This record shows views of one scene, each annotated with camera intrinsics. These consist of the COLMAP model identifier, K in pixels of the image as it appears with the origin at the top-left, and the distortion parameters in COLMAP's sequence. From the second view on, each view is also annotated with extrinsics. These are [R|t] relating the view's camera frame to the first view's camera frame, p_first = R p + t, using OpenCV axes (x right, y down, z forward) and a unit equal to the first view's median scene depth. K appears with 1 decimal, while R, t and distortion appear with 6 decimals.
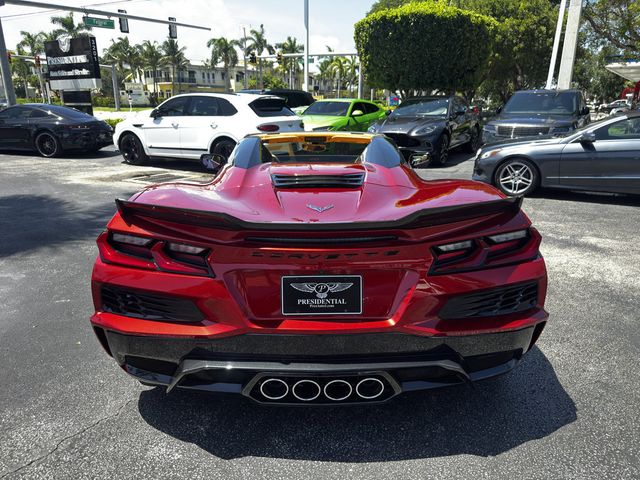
lens RADIAL K [[445.1, 0, 320.0], [0, 445.1, 240.0], [0, 0, 1]] dist [0.000185, -0.010856]
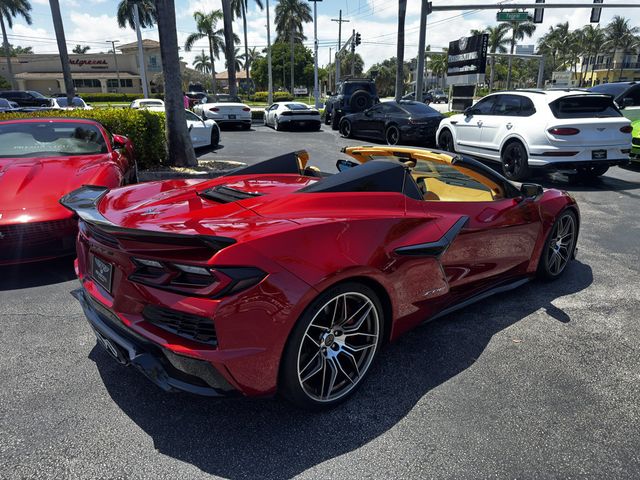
lens RADIAL K [[445.1, 0, 320.0], [0, 445.1, 240.0], [0, 0, 1]] dist [0.000185, -0.010856]
pose [[0.661101, 0.219250, -0.717548, 0.199213], [-0.204972, 0.972749, 0.108381, -0.036716], [0.721756, 0.075427, 0.688025, 0.068941]]
